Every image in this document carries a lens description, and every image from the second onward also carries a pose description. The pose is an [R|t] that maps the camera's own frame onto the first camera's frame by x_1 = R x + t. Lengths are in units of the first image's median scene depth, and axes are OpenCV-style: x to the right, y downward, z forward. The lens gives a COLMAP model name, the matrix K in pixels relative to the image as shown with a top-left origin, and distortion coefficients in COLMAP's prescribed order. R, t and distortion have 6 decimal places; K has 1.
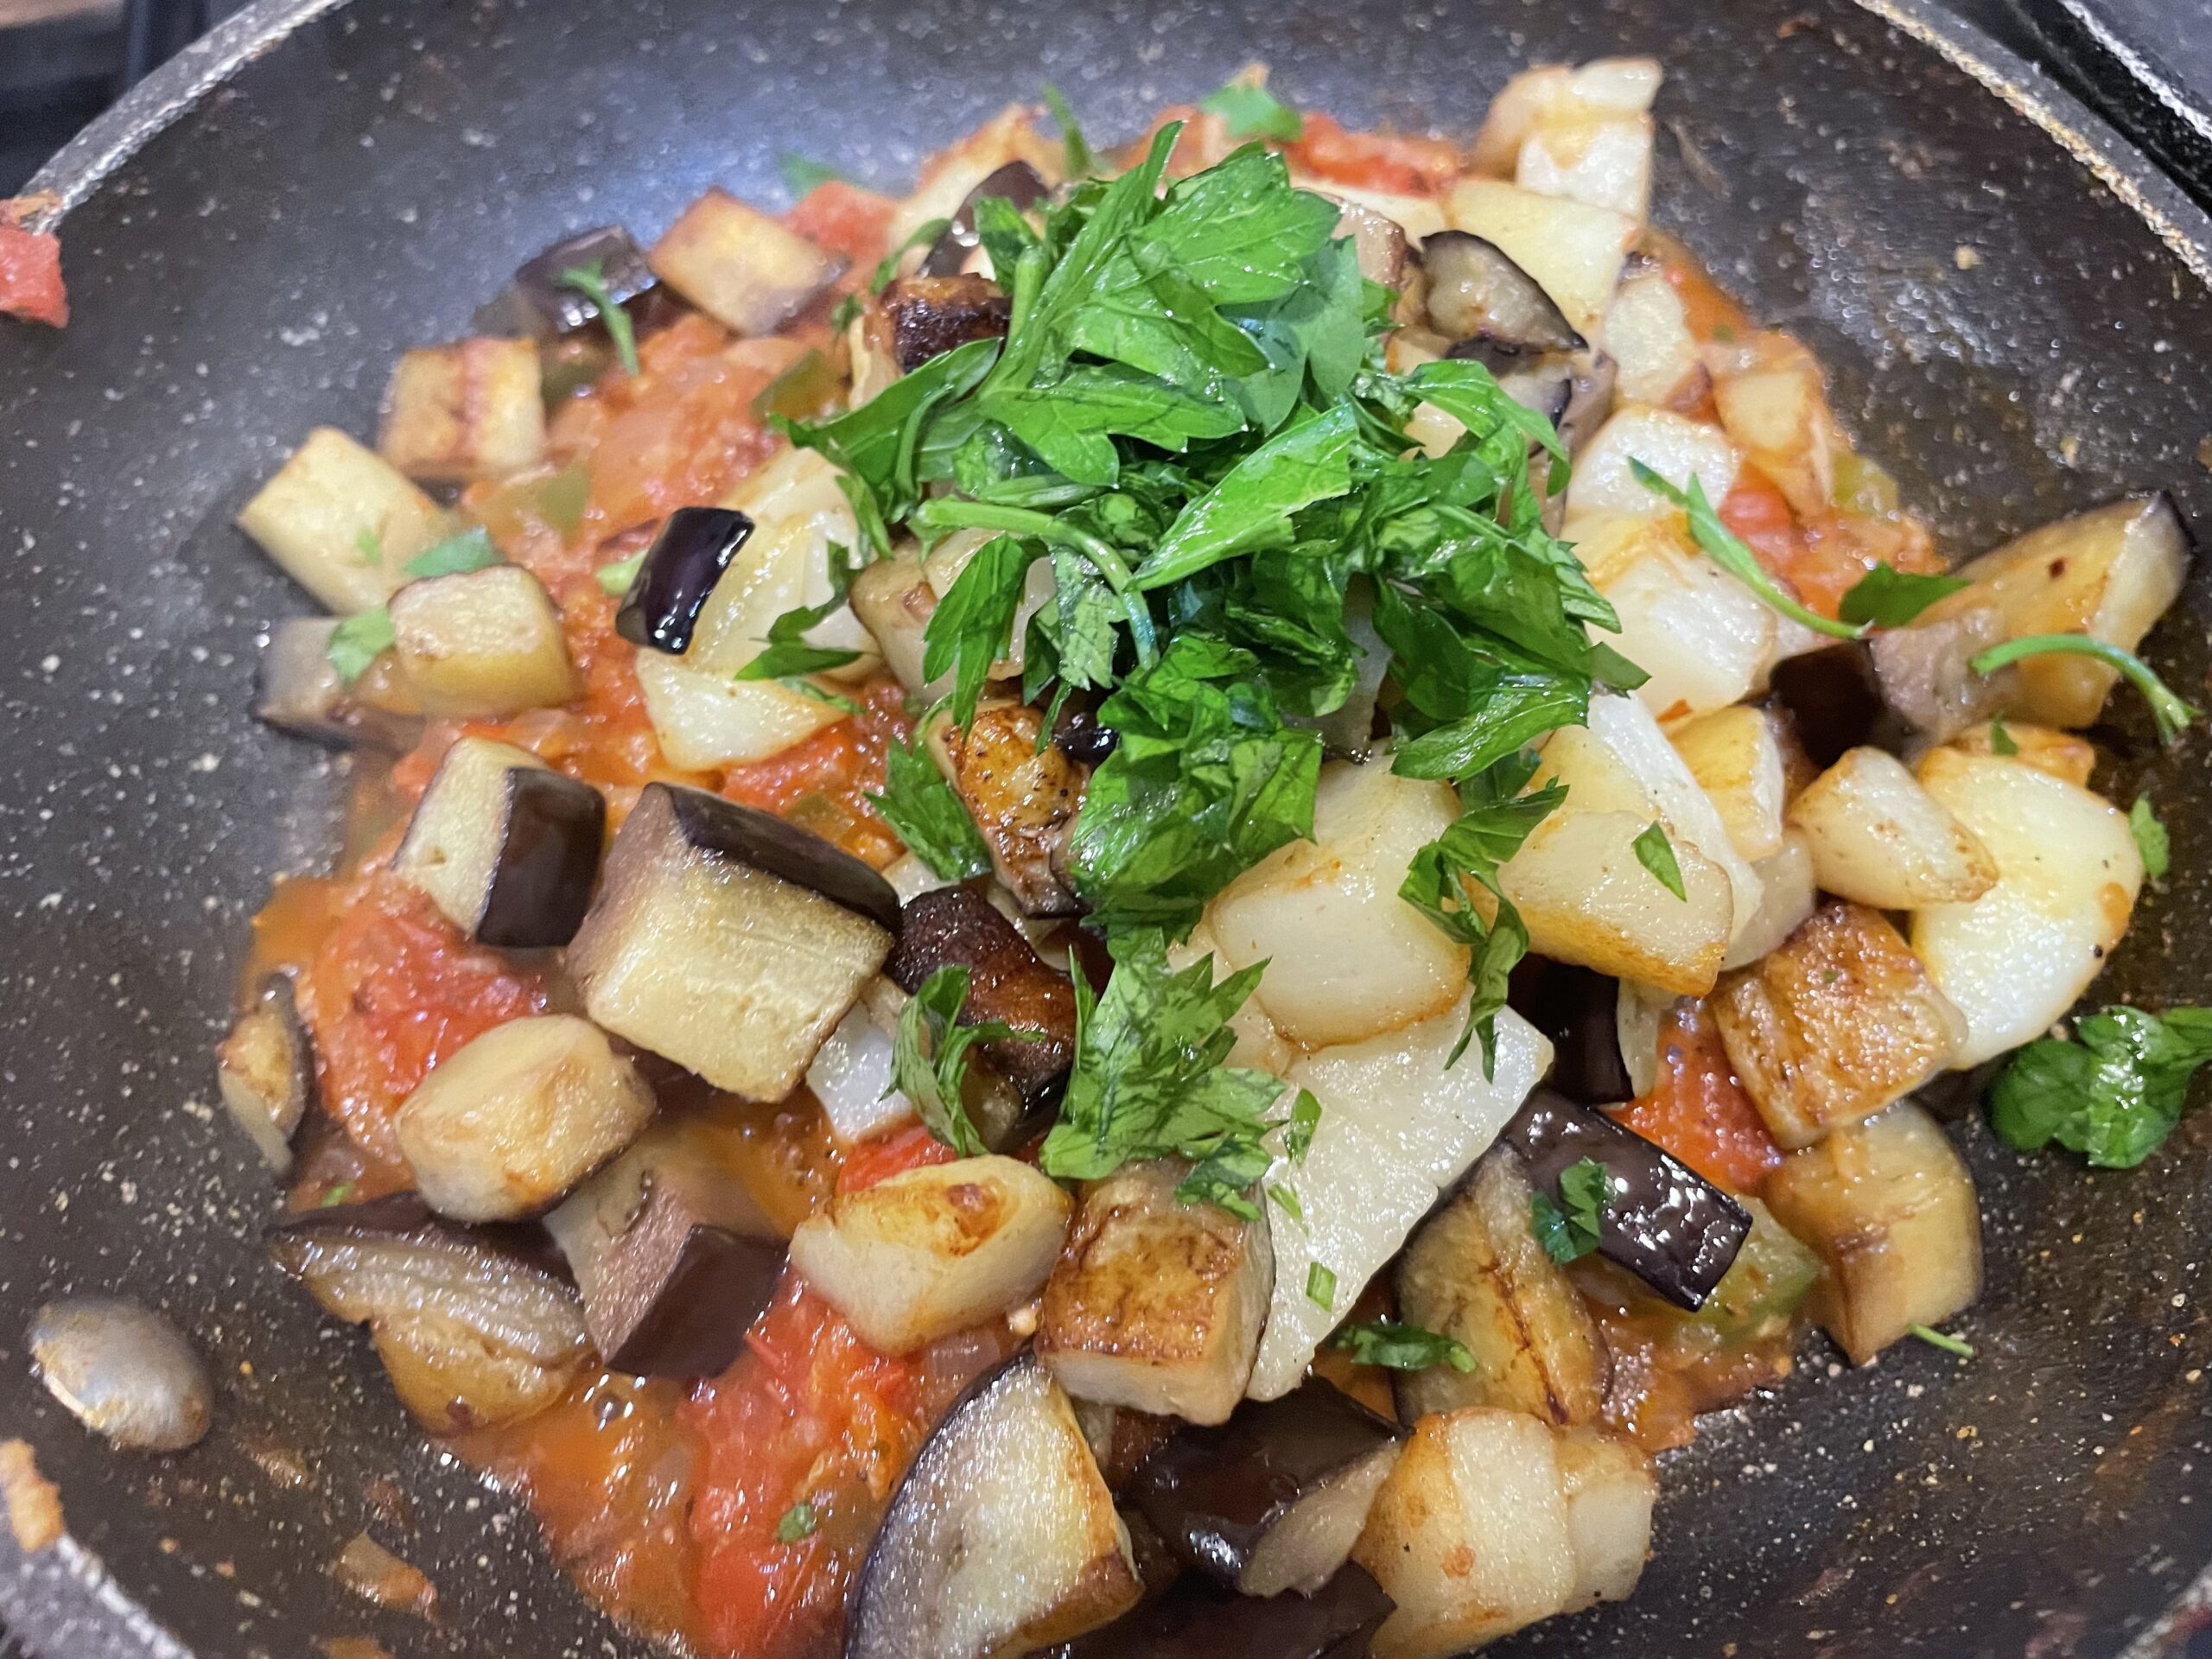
lens RADIAL K [[1797.3, 0, 1086.1], [0, 1797.3, 820.0], [0, 0, 1]] dist [0.054583, -0.124093]
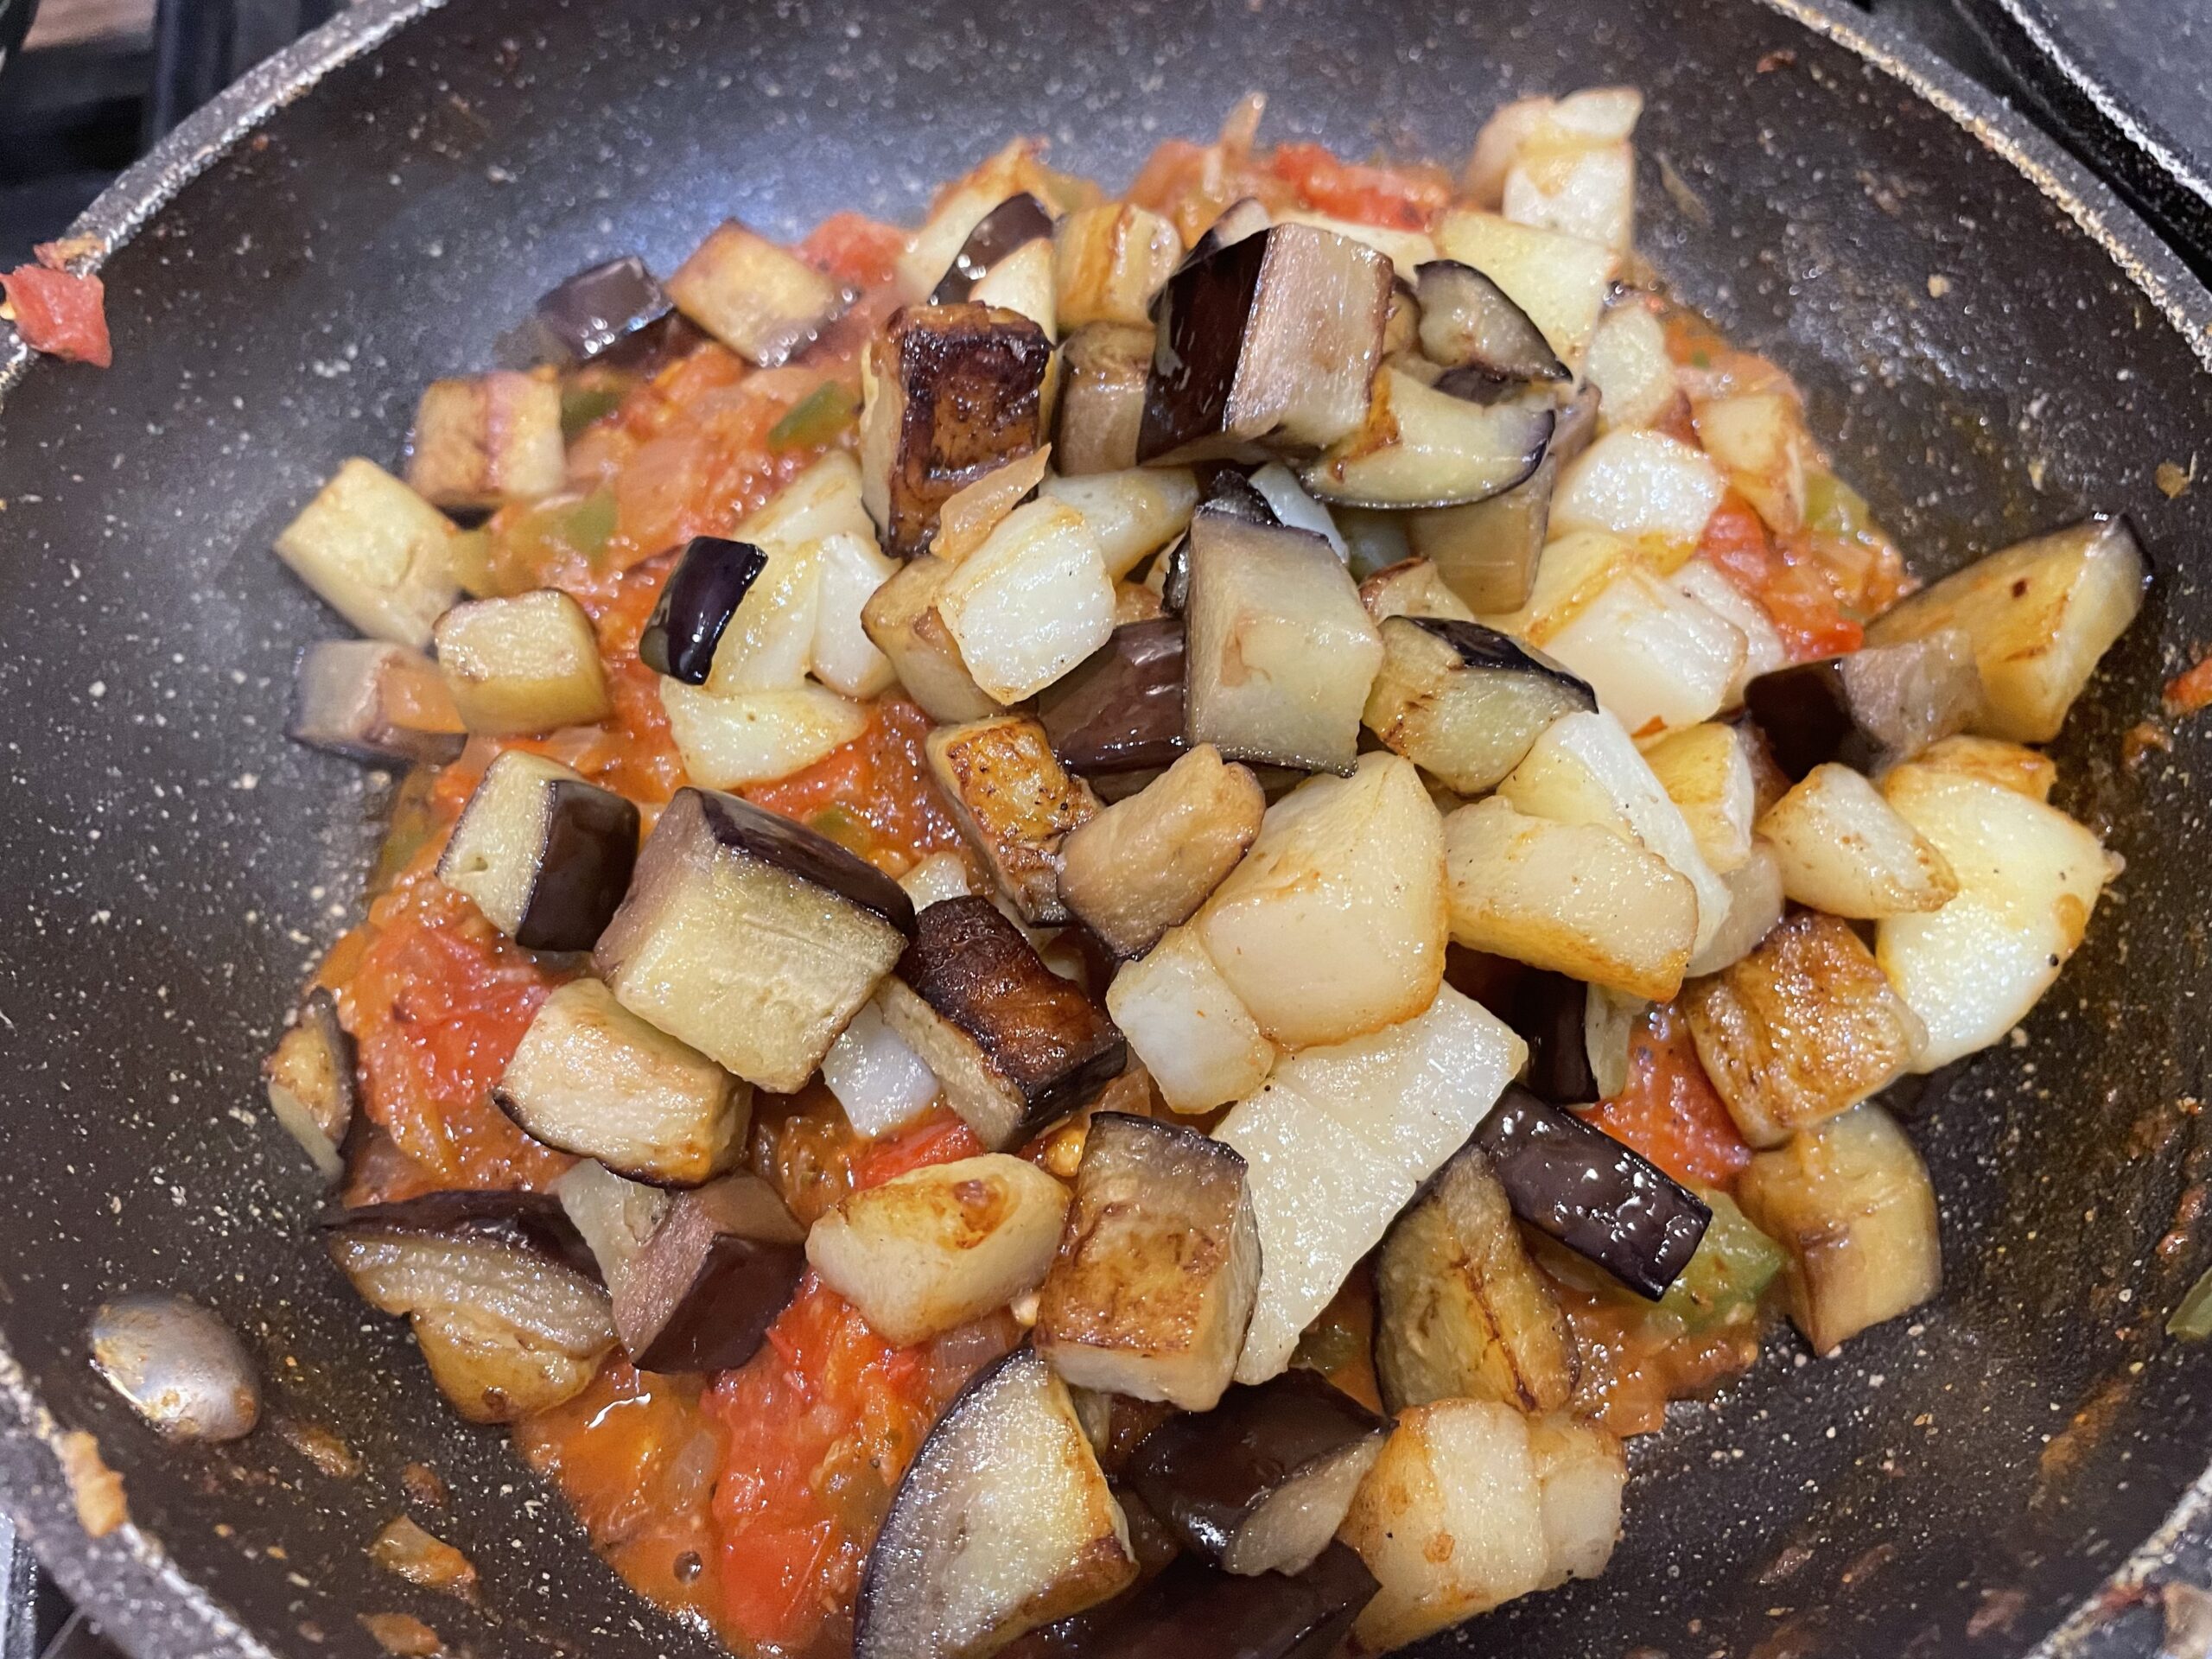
lens RADIAL K [[1797.3, 0, 1097.5], [0, 1797.3, 816.4], [0, 0, 1]] dist [0.054583, -0.124093]
pose [[0.999992, -0.002725, -0.003031, 0.008883], [0.002746, 0.999973, 0.006777, -0.018059], [0.003012, -0.006785, 0.999972, -0.044833]]
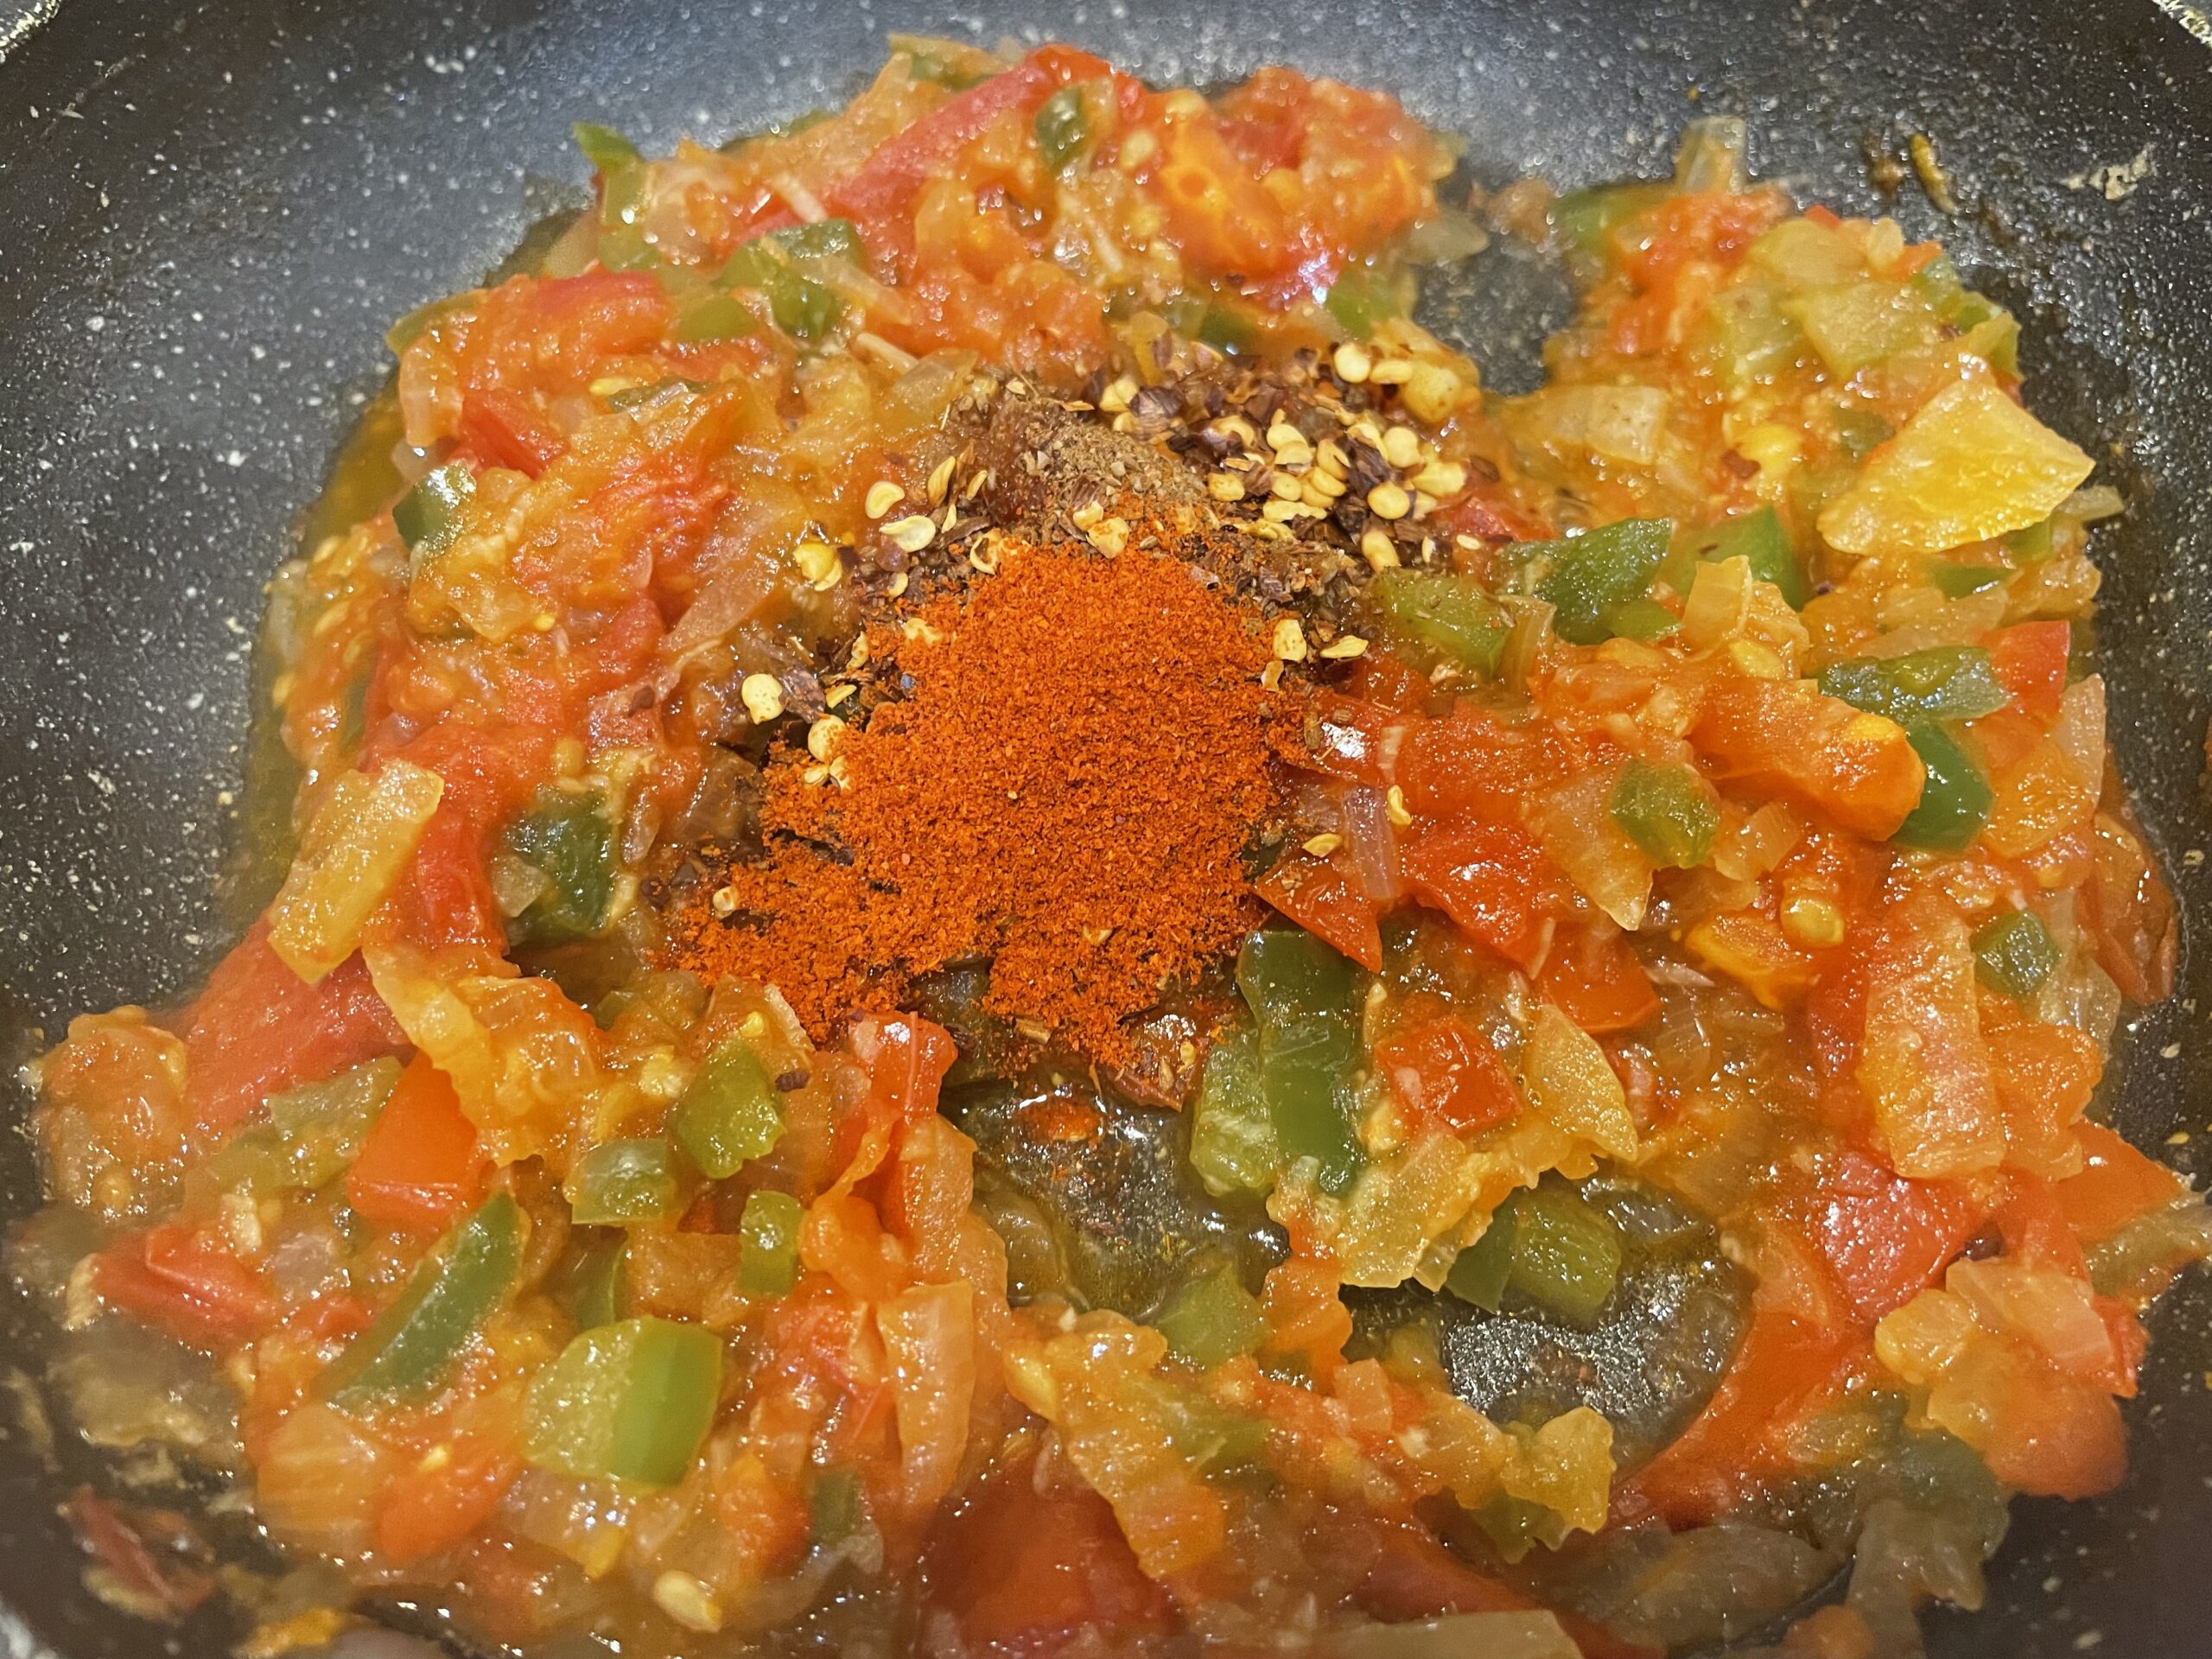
lens RADIAL K [[1797.3, 0, 1085.5], [0, 1797.3, 827.2], [0, 0, 1]] dist [0.054583, -0.124093]
pose [[0.954415, 0.253165, -0.158115, 0.185092], [-0.247426, 0.967326, 0.055317, -0.006407], [0.166953, -0.013673, 0.985870, 0.090628]]
